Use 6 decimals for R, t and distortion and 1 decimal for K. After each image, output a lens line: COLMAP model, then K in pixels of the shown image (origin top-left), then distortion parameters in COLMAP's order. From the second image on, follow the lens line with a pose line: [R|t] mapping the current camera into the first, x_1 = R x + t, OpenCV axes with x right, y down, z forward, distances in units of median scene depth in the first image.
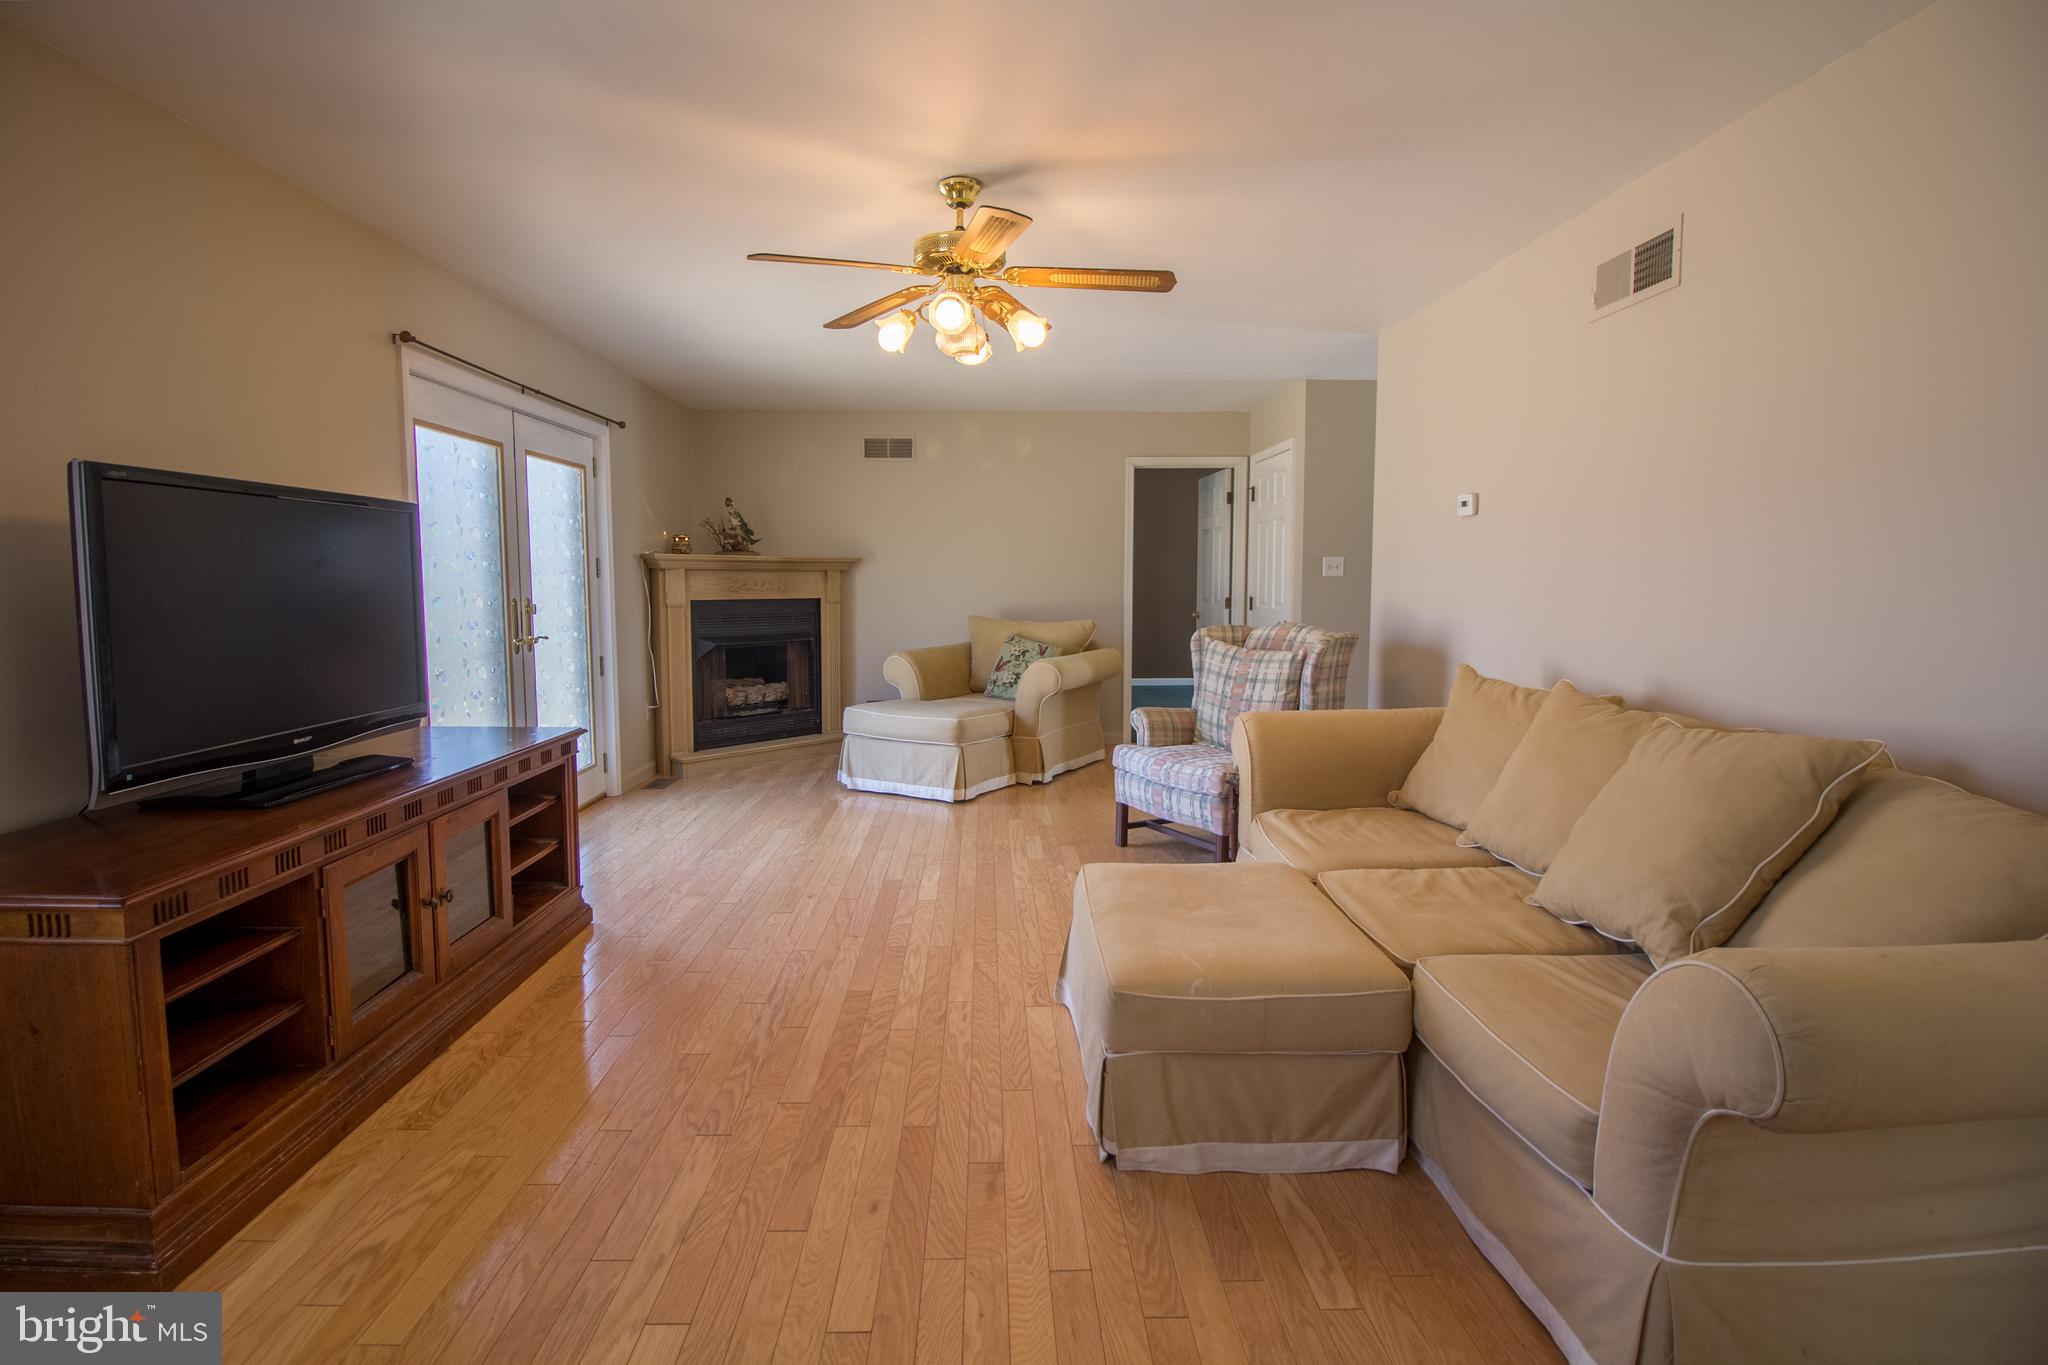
lens RADIAL K [[951.5, 0, 1003.8], [0, 951.5, 654.5], [0, 0, 1]] dist [0.000770, -0.013133]
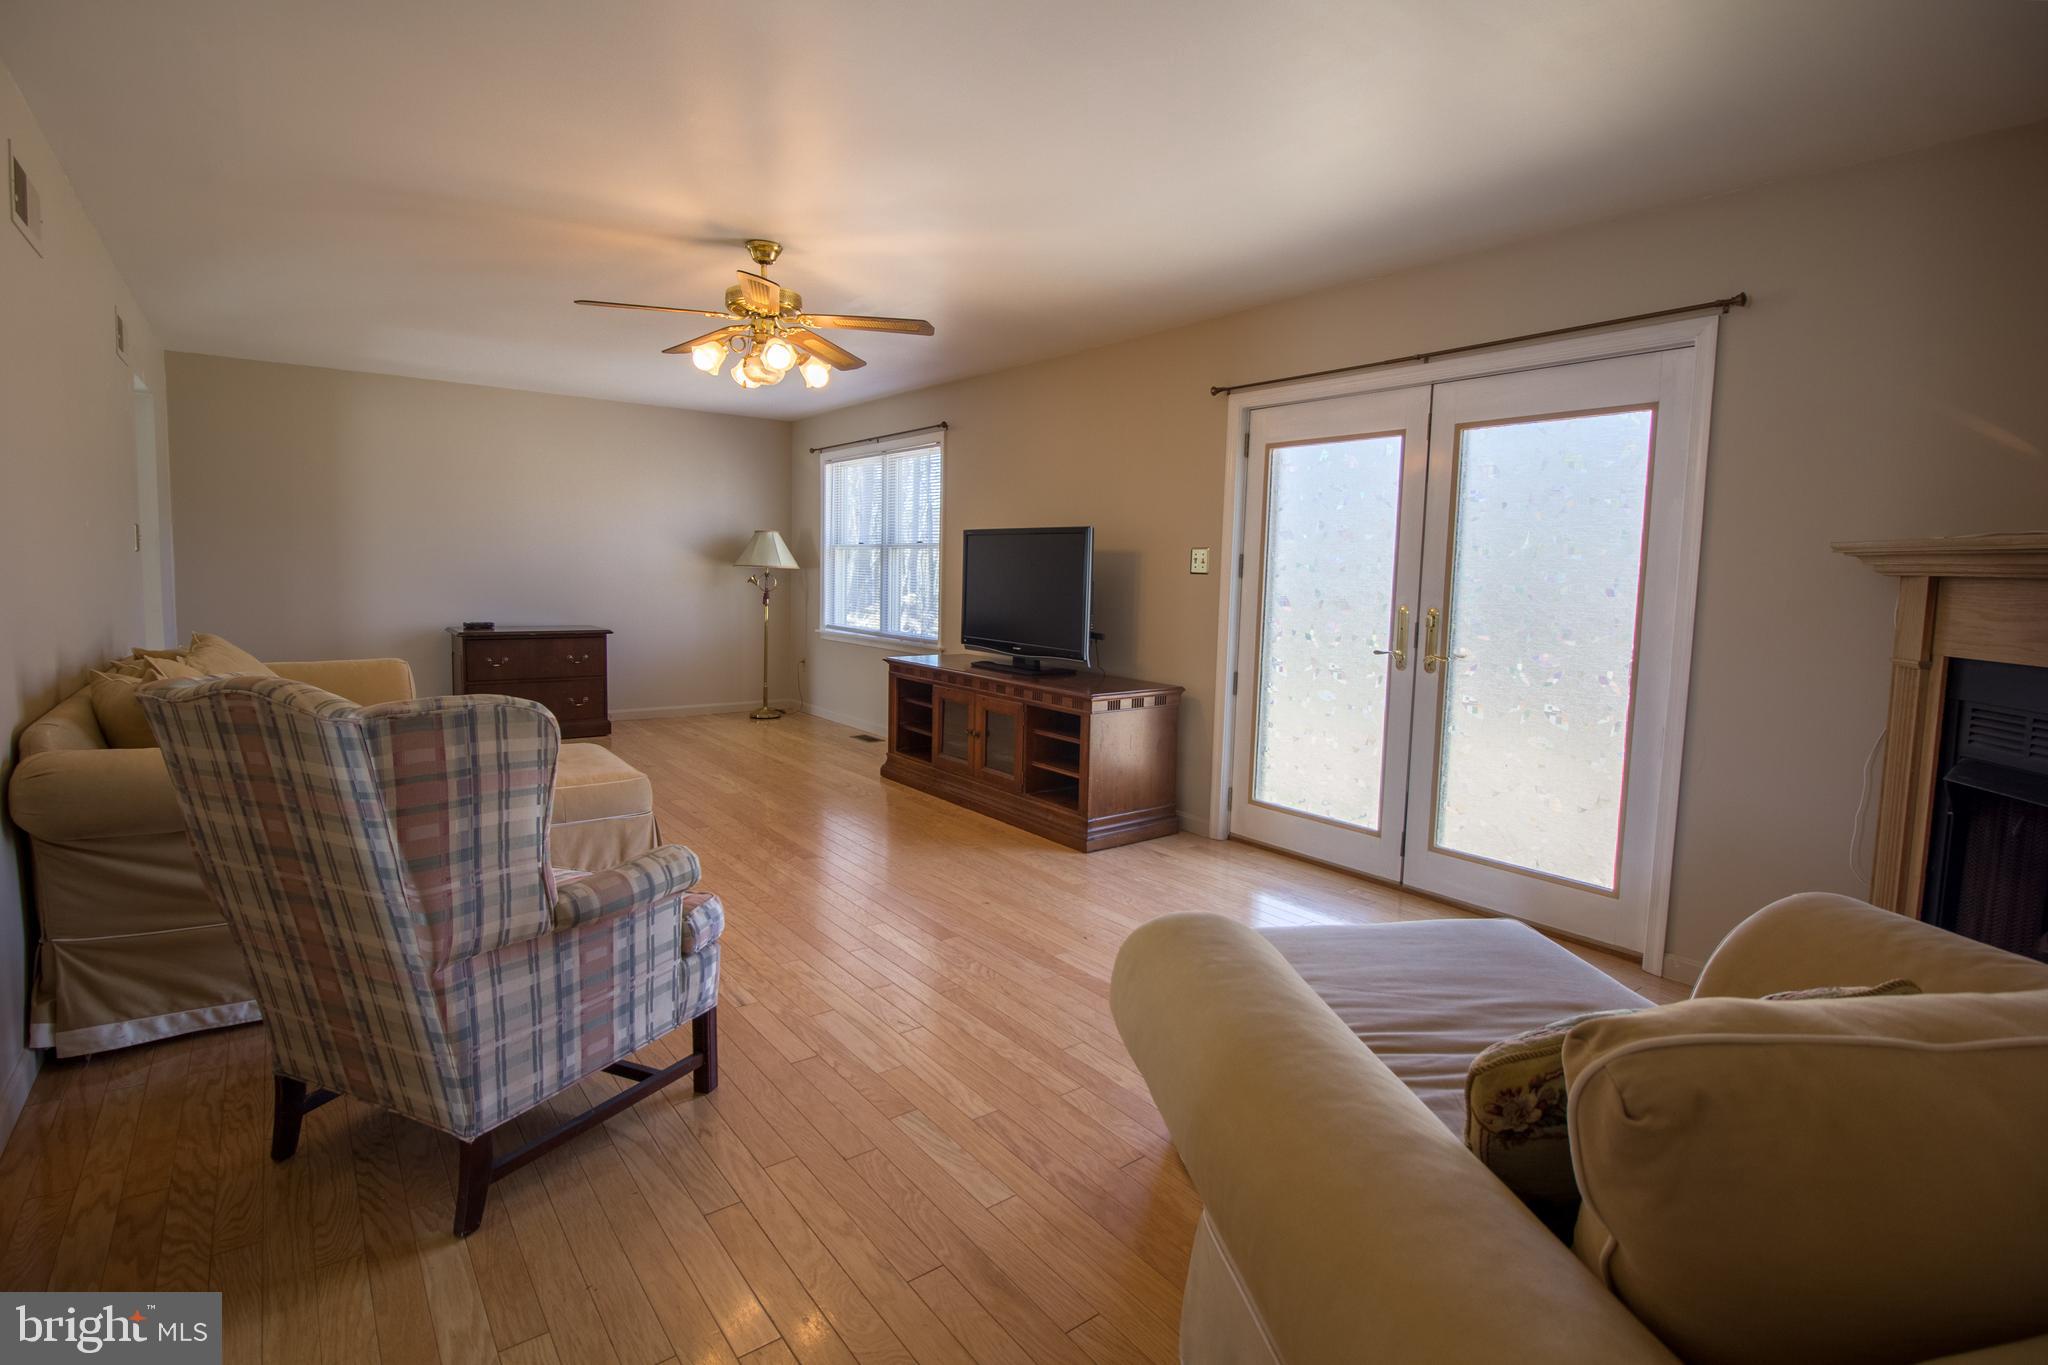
lens RADIAL K [[951.5, 0, 1003.8], [0, 951.5, 654.5], [0, 0, 1]] dist [0.000770, -0.013133]
pose [[-0.808841, 0.033077, -0.587096, 0.305386], [-0.071319, 0.985528, 0.153781, -0.128296], [0.583686, 0.166255, -0.794776, 1.552371]]
